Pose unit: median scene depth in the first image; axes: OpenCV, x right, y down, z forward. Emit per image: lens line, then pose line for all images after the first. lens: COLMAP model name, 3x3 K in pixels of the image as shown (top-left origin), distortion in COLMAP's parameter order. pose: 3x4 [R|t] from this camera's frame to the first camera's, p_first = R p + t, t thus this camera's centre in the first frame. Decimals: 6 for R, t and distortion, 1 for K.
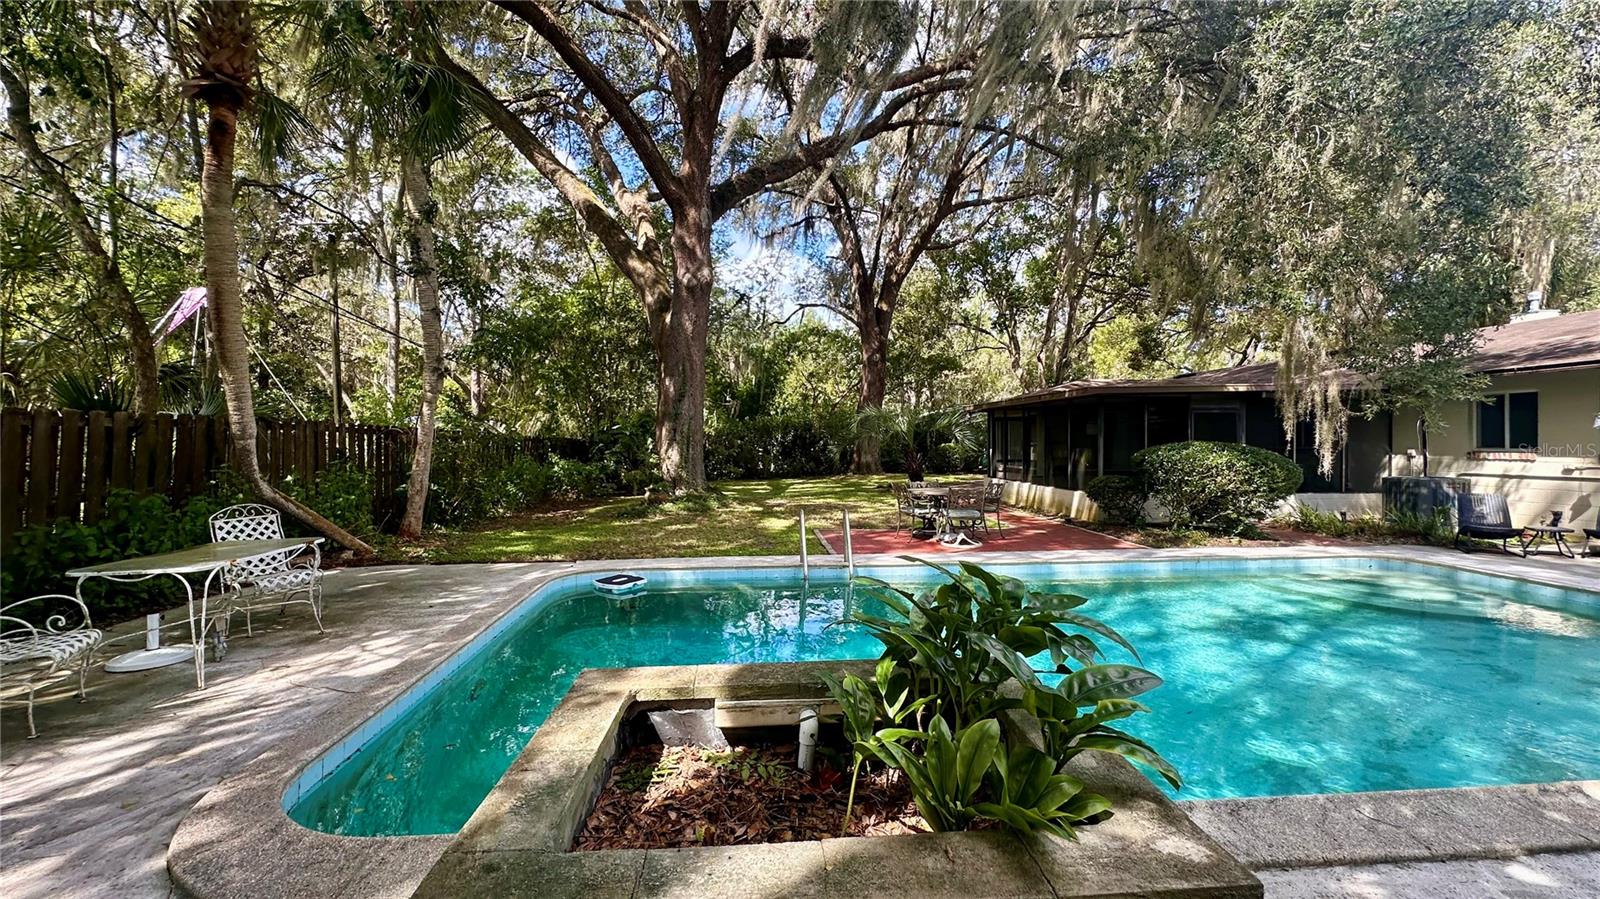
lens RADIAL K [[640.1, 0, 800.4], [0, 640.1, 446.7], [0, 0, 1]] dist [-0.002606, 0.000314]
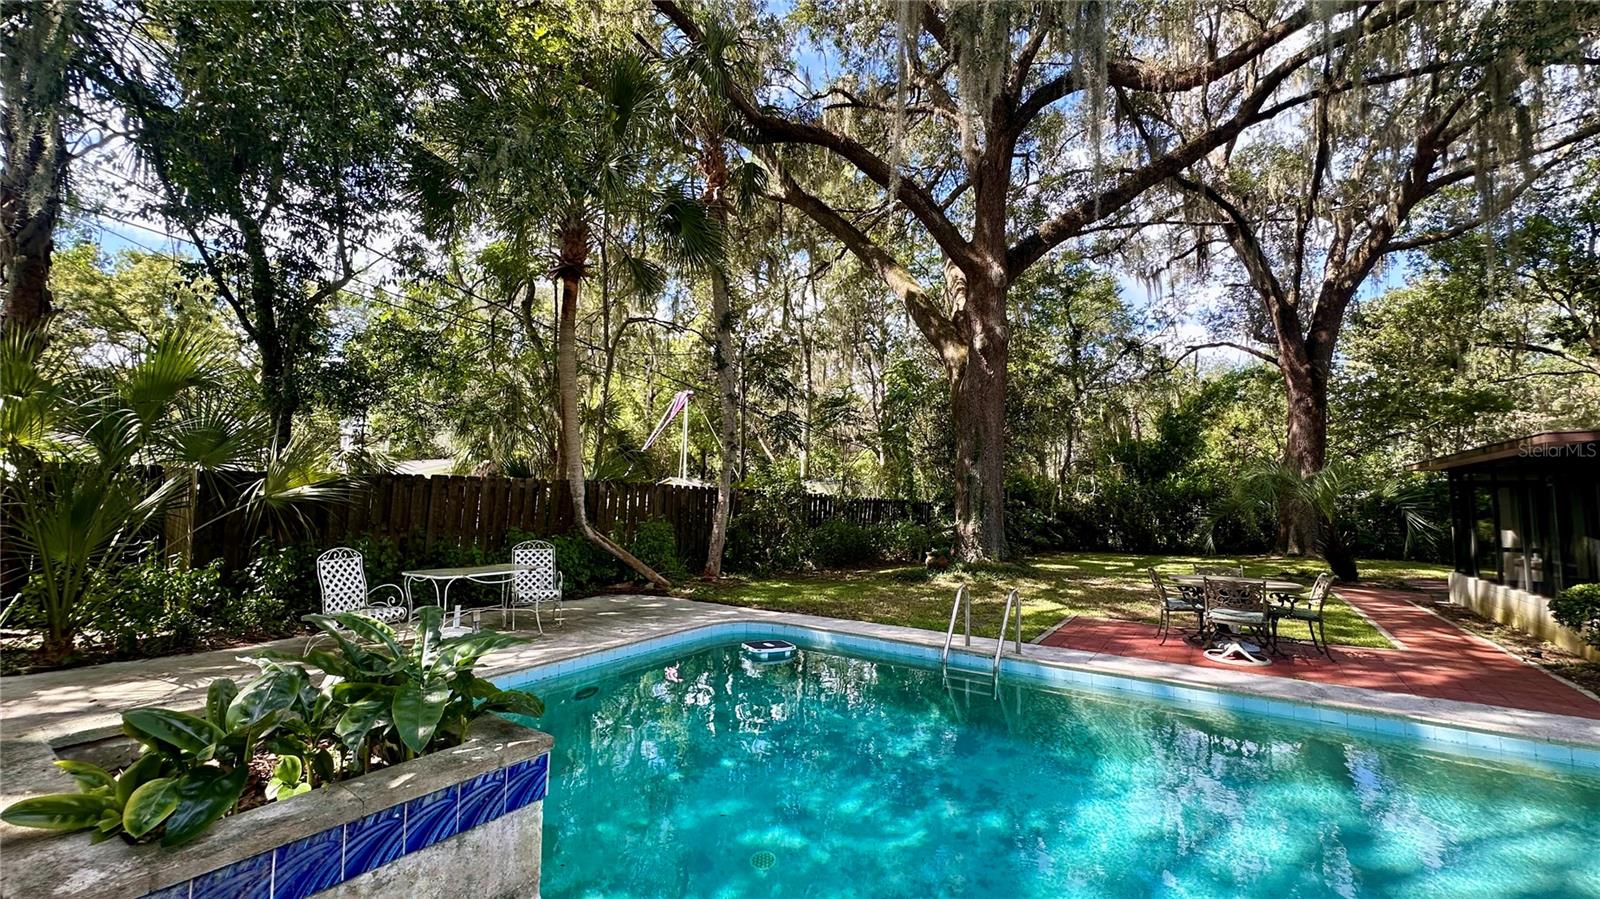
lens RADIAL K [[640.1, 0, 800.4], [0, 640.1, 446.7], [0, 0, 1]] dist [-0.002606, 0.000314]
pose [[0.785552, -0.033985, -0.617862, 0.344516], [-0.027698, 0.995559, -0.089975, -0.006791], [0.618176, 0.087793, 0.781122, 0.124215]]
